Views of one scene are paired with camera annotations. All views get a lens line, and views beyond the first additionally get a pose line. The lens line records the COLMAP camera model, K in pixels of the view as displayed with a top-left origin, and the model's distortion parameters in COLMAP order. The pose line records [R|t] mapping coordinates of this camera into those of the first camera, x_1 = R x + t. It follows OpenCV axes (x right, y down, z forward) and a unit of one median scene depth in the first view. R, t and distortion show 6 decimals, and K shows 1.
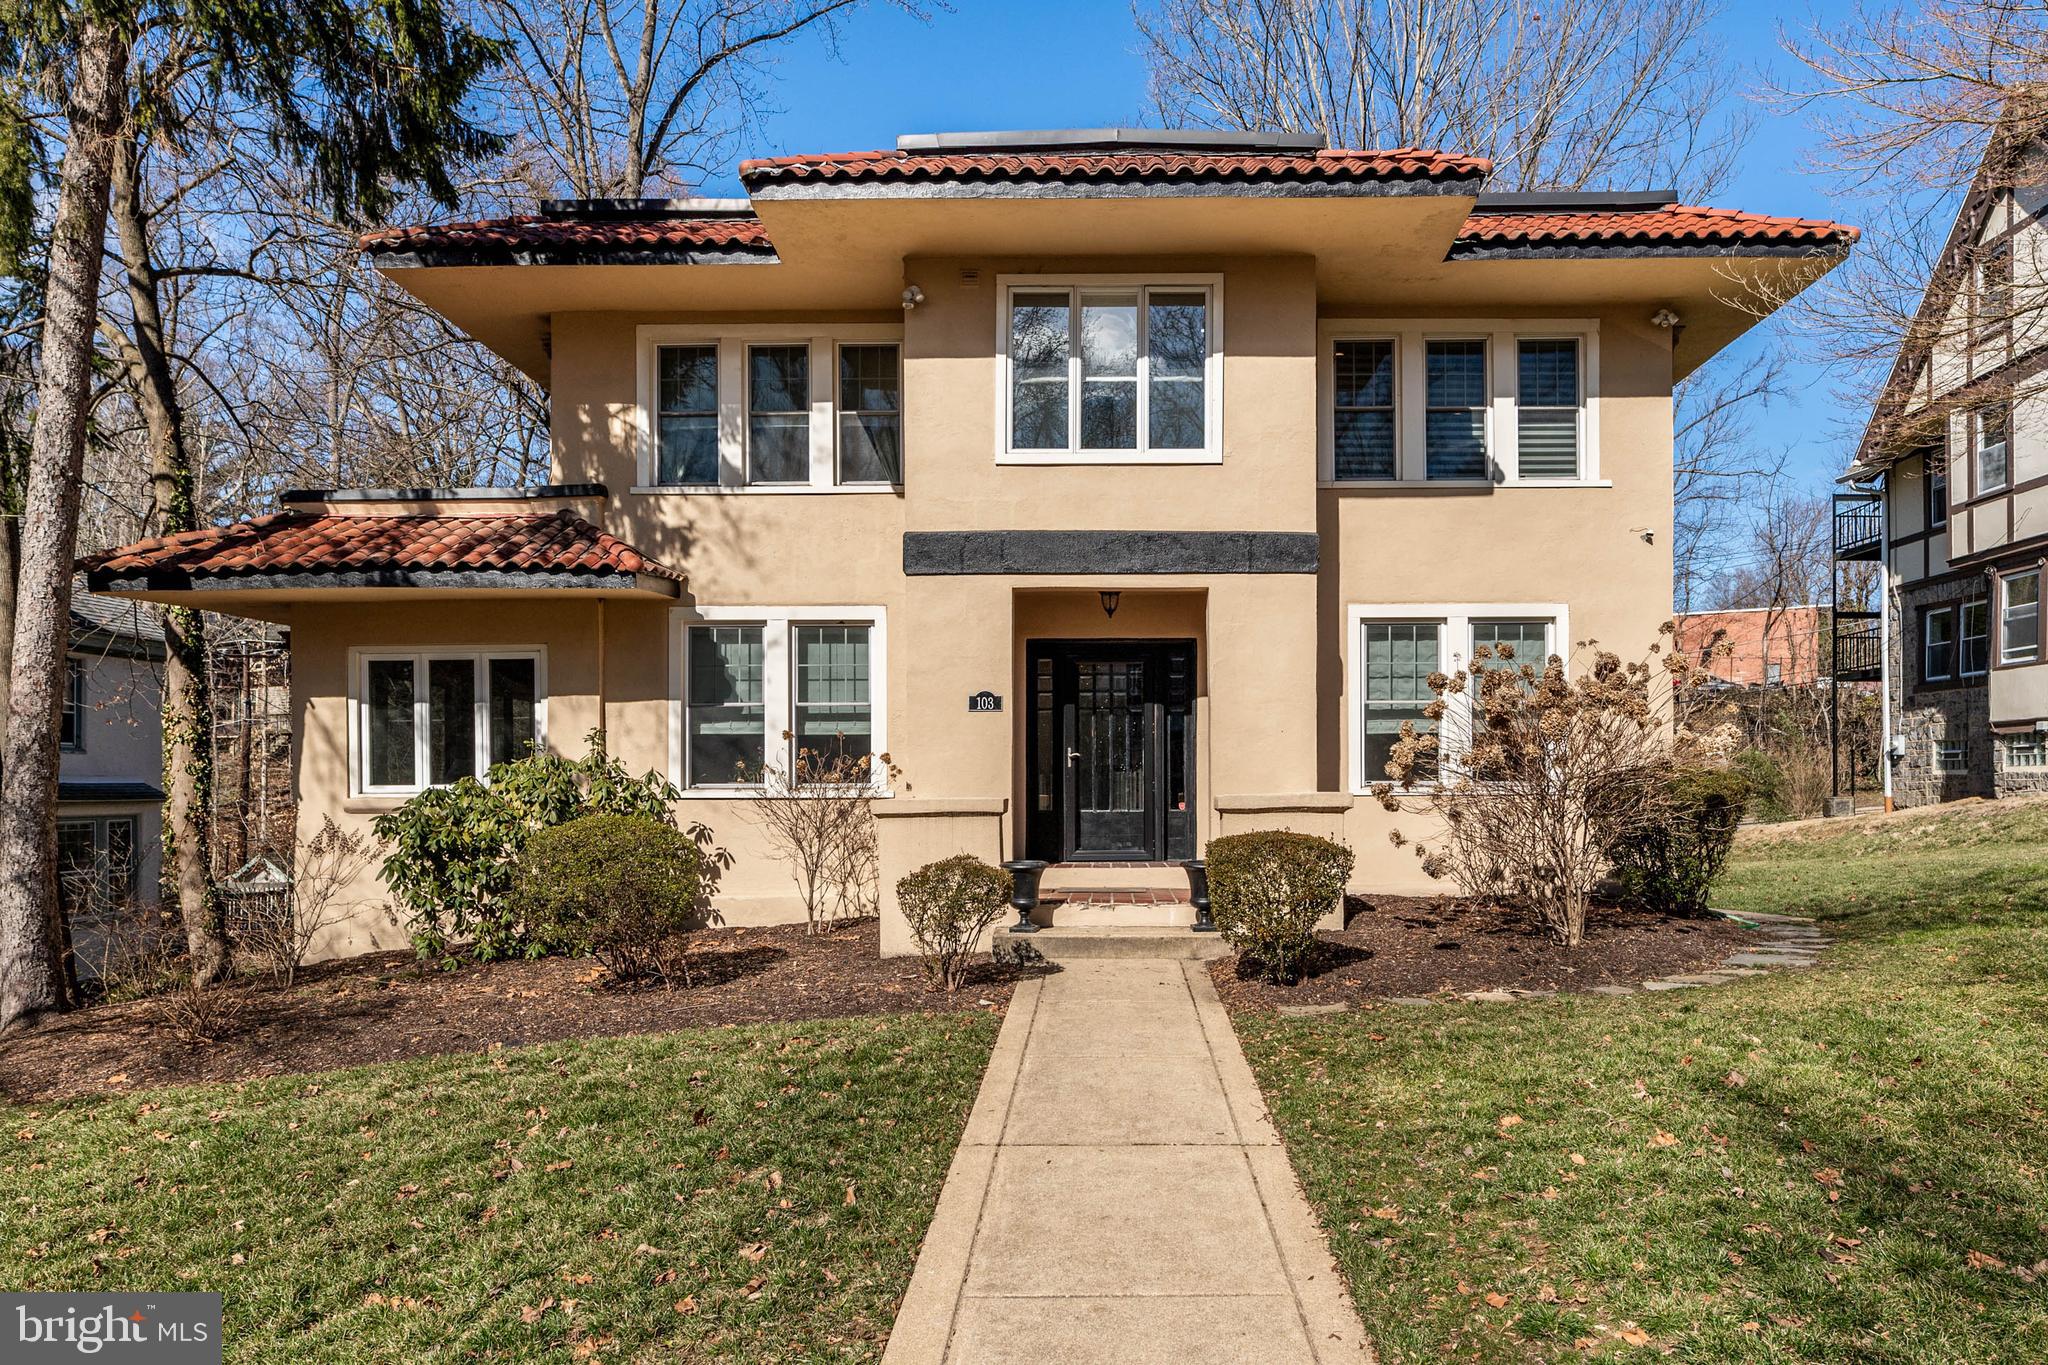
lens RADIAL K [[1192.0, 0, 1070.1], [0, 1192.0, 694.1], [0, 0, 1]] dist [0.006415, -0.004694]
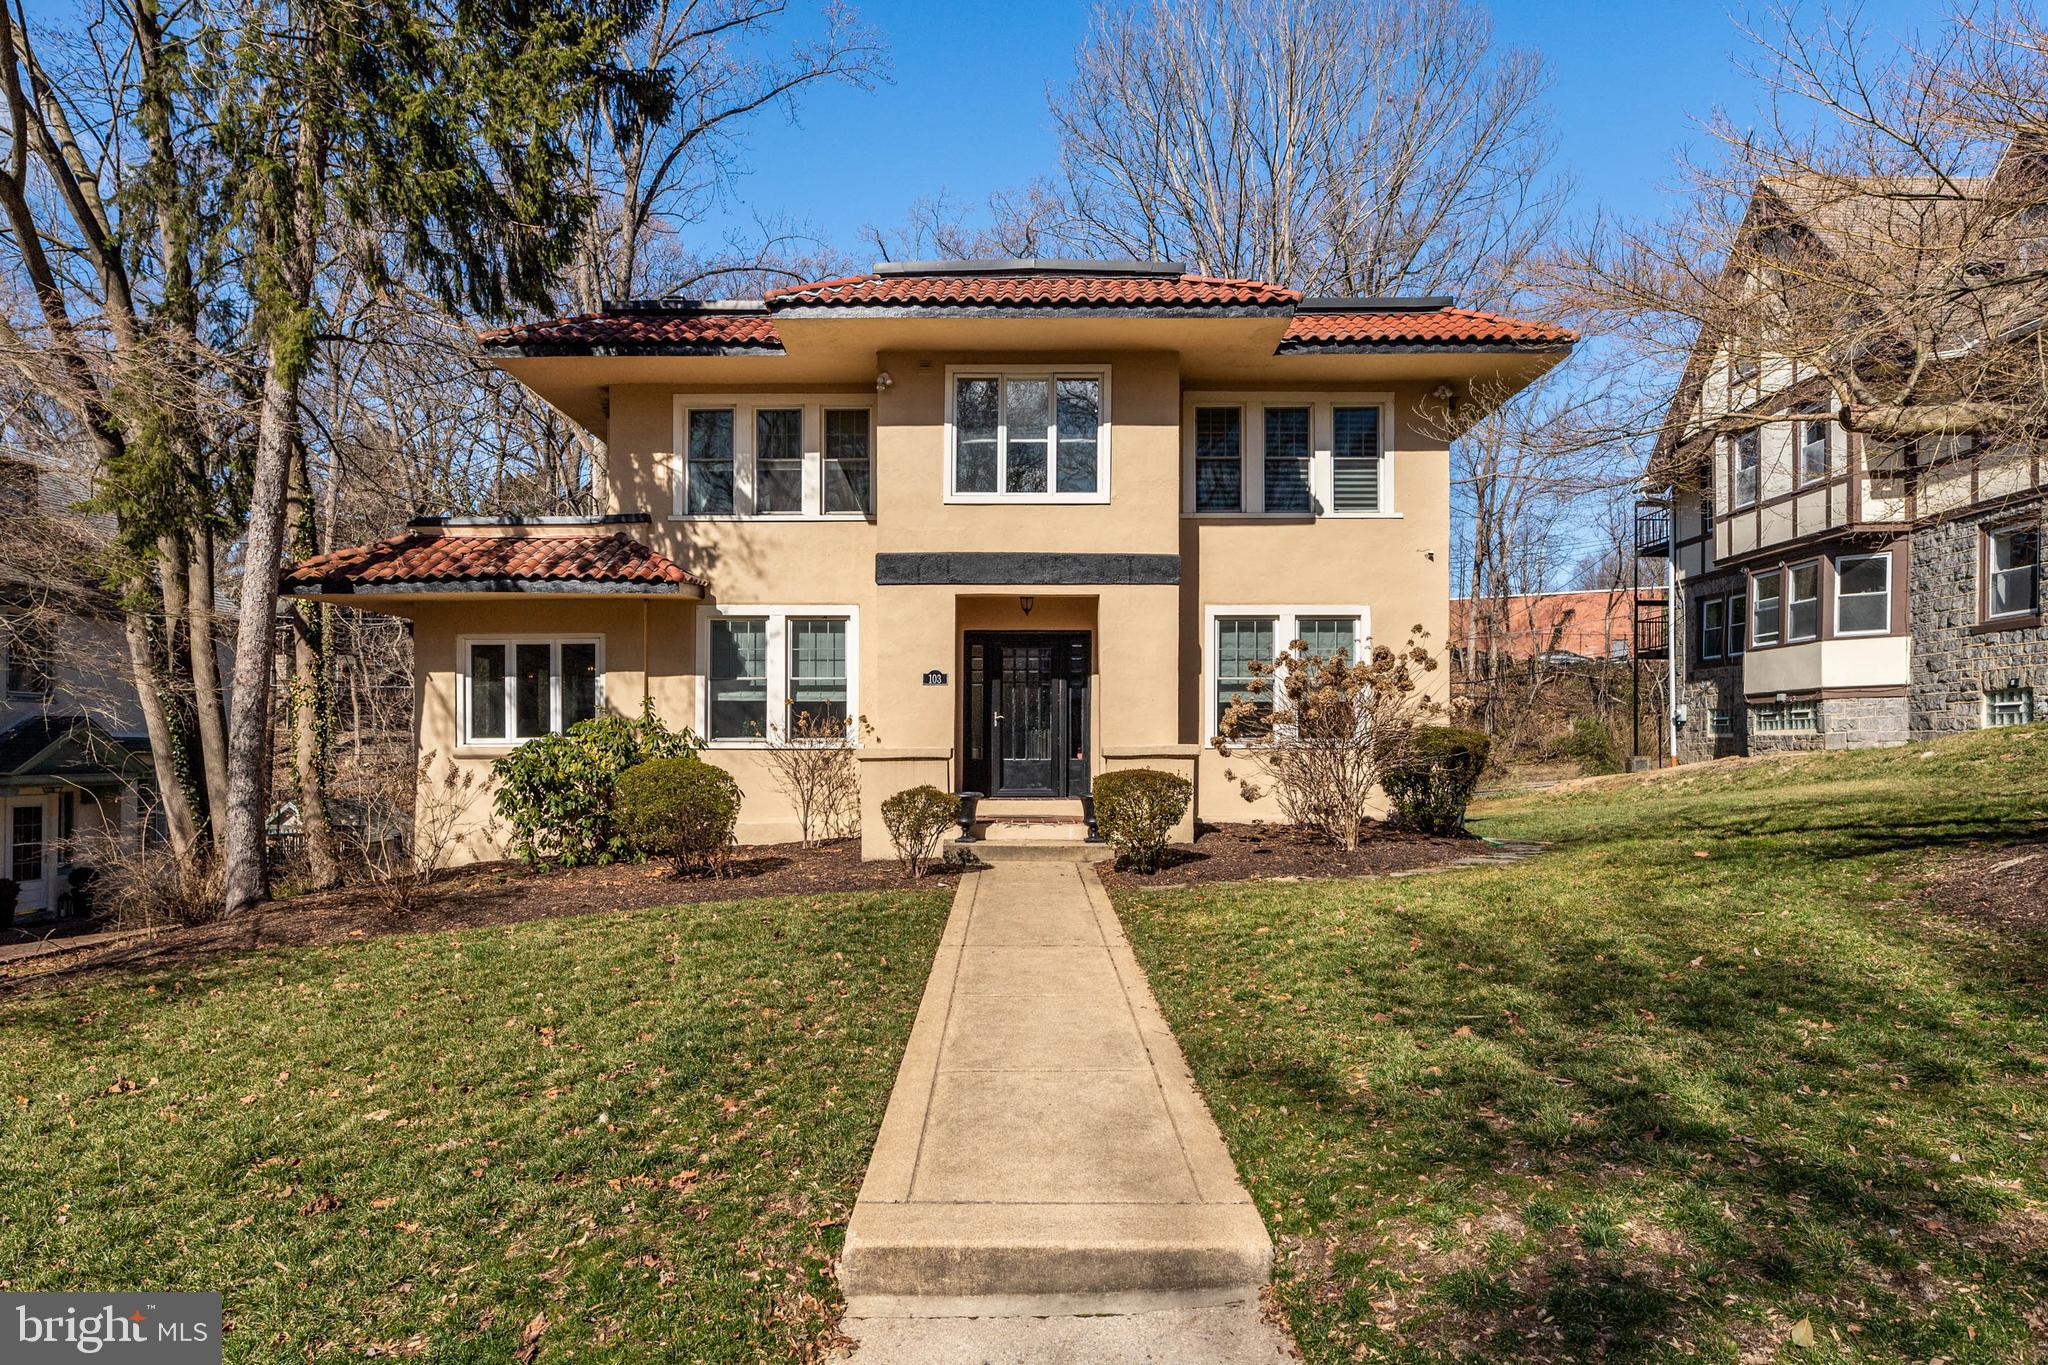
lens RADIAL K [[1192.0, 0, 1009.5], [0, 1192.0, 681.2], [0, 0, 1]] dist [0.006415, -0.004694]
pose [[0.999710, 0.004135, 0.023723, -0.017936], [-0.004556, 0.999832, 0.017727, -0.013647], [-0.023646, -0.017830, 0.999561, -0.348437]]
